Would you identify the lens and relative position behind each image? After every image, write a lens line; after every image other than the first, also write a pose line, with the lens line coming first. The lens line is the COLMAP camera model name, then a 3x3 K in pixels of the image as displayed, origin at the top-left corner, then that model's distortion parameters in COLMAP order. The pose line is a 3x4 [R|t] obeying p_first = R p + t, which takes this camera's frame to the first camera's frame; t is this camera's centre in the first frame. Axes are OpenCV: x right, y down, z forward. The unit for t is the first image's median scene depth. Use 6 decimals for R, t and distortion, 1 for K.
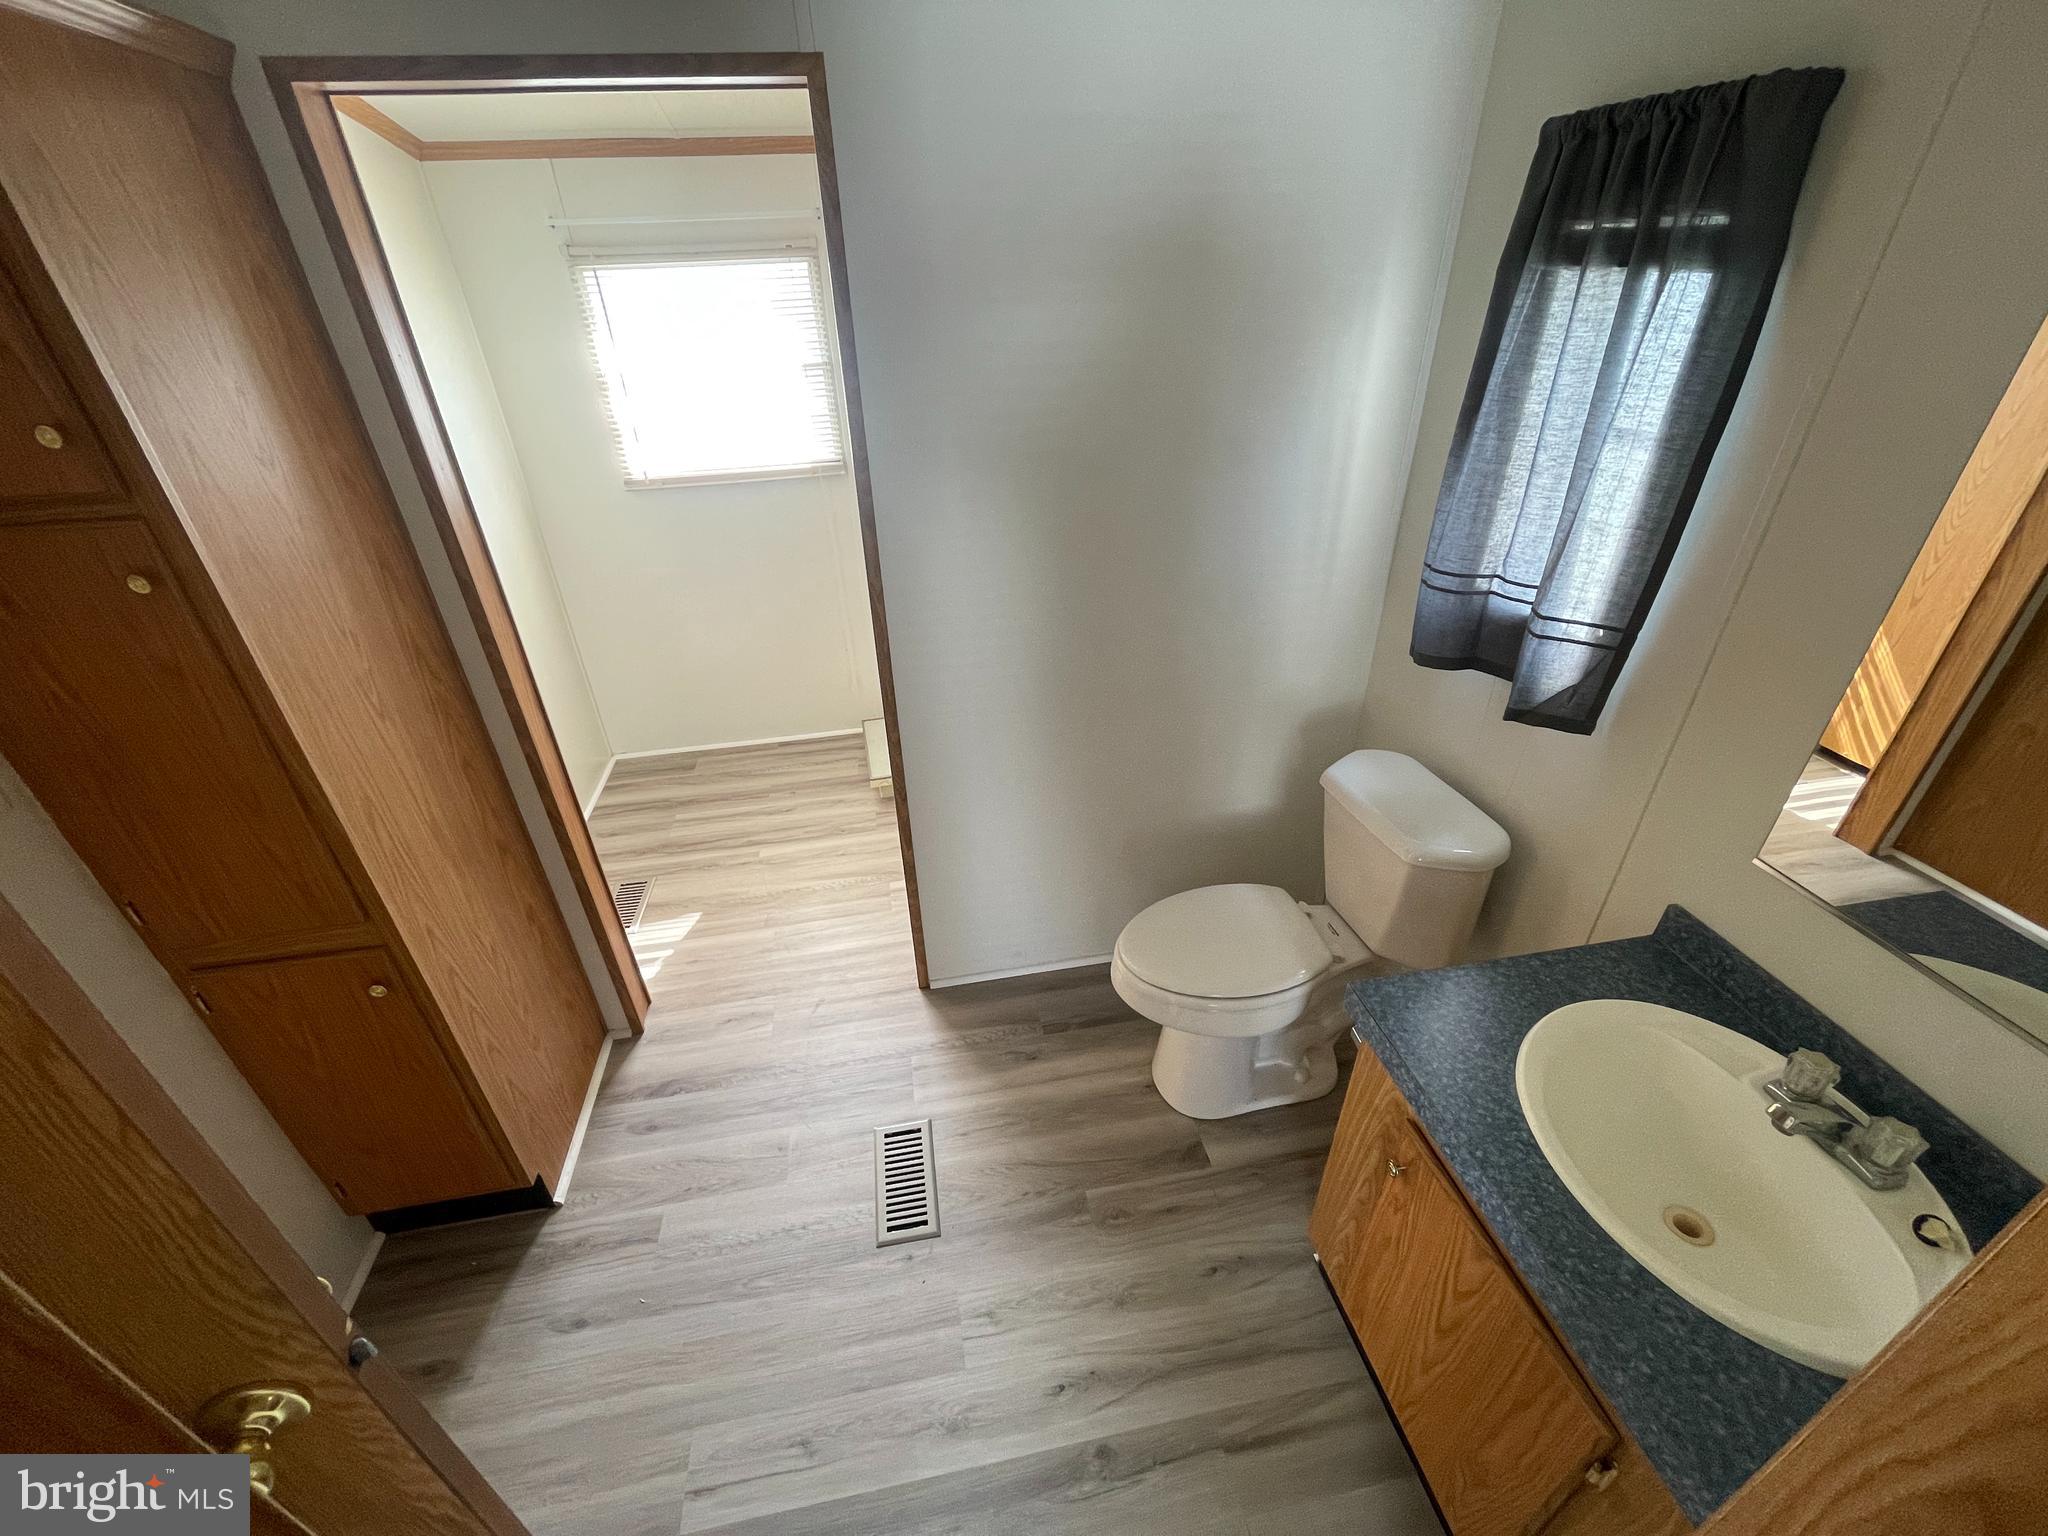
lens RADIAL K [[829.3, 0, 1024.1], [0, 829.3, 770.5], [0, 0, 1]] dist [-0.001931, -0.000356]
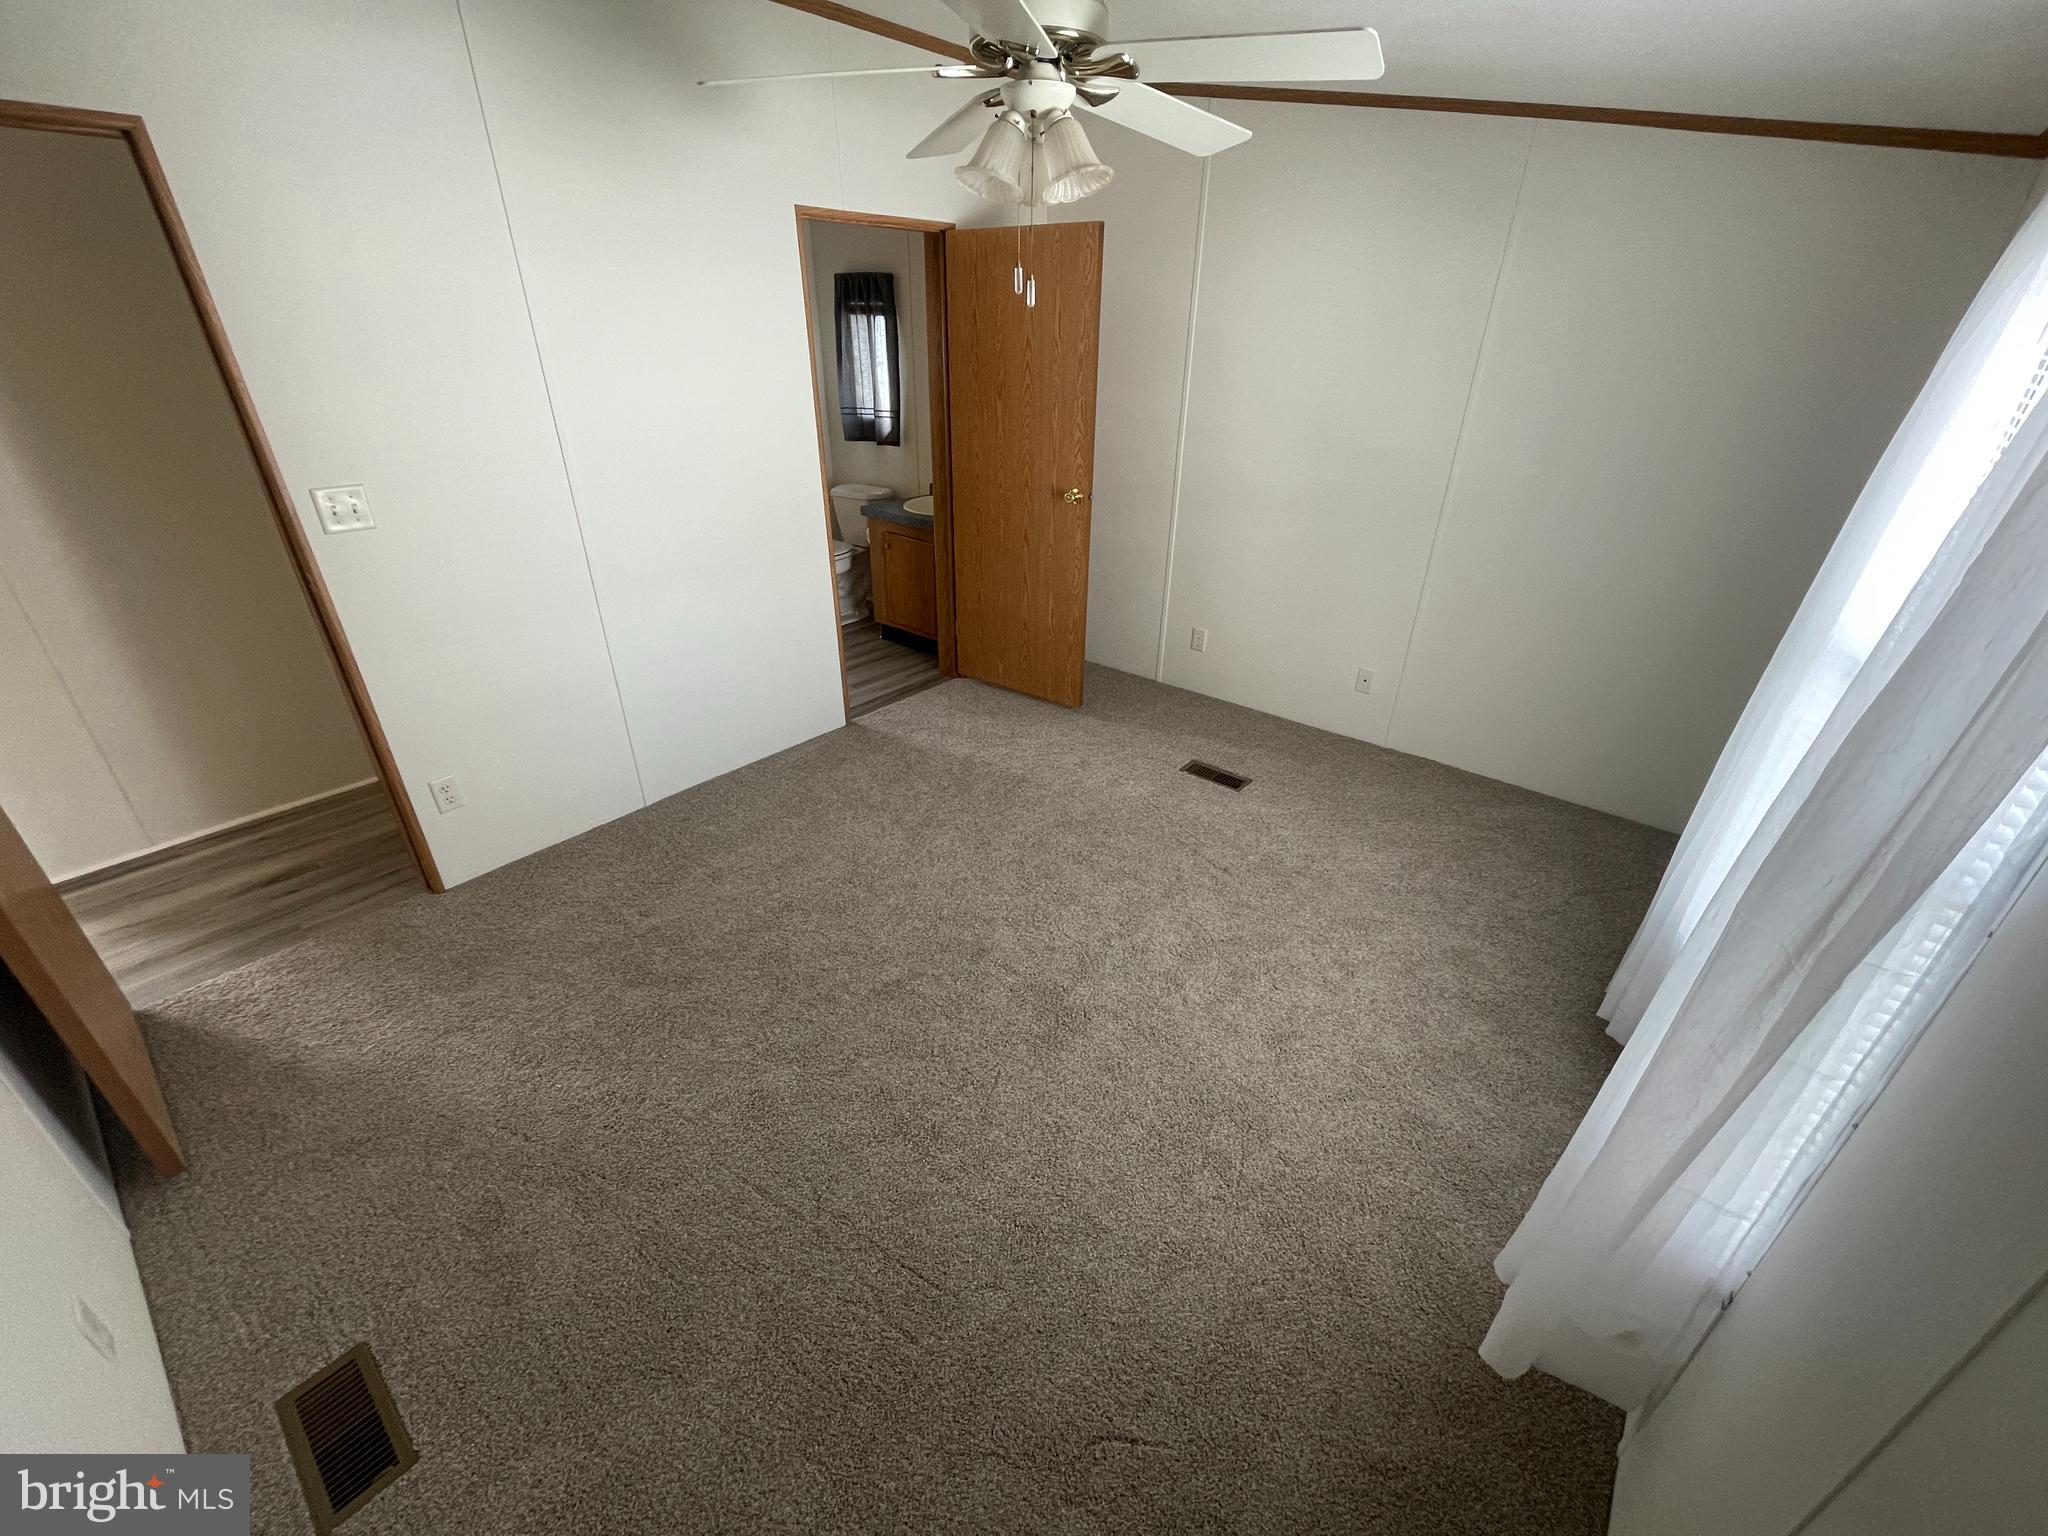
lens RADIAL K [[829.3, 0, 1024.1], [0, 829.3, 770.5], [0, 0, 1]] dist [-0.001931, -0.000356]
pose [[0.762125, -0.273776, 0.586696, -1.171461], [0.302490, 0.951777, 0.051200, 1.080617], [-0.572421, 0.138449, 0.808187, -1.691104]]
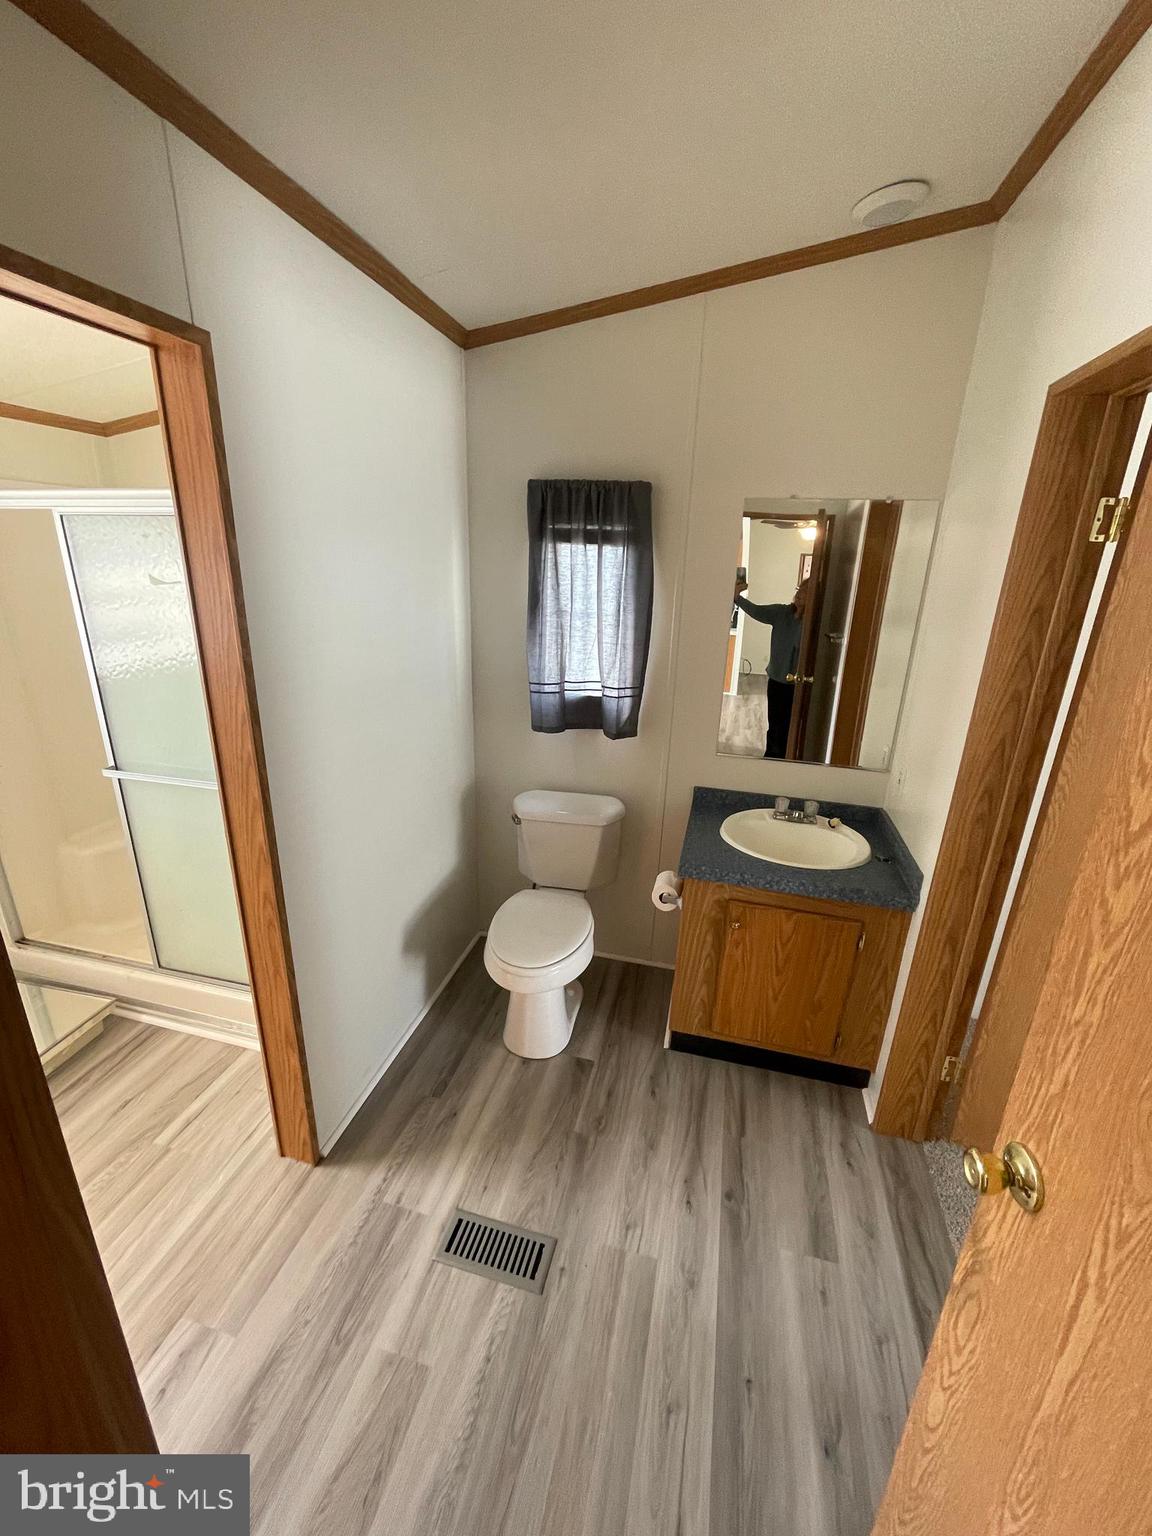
lens RADIAL K [[622.0, 0, 573.1], [0, 622.0, 768.2], [0, 0, 1]] dist [-0.001931, -0.000356]
pose [[0.416743, -0.251548, 0.873527, -0.770631], [0.431217, 0.900653, 0.053634, -0.112548], [-0.800236, 0.354328, 0.483813, 0.310964]]
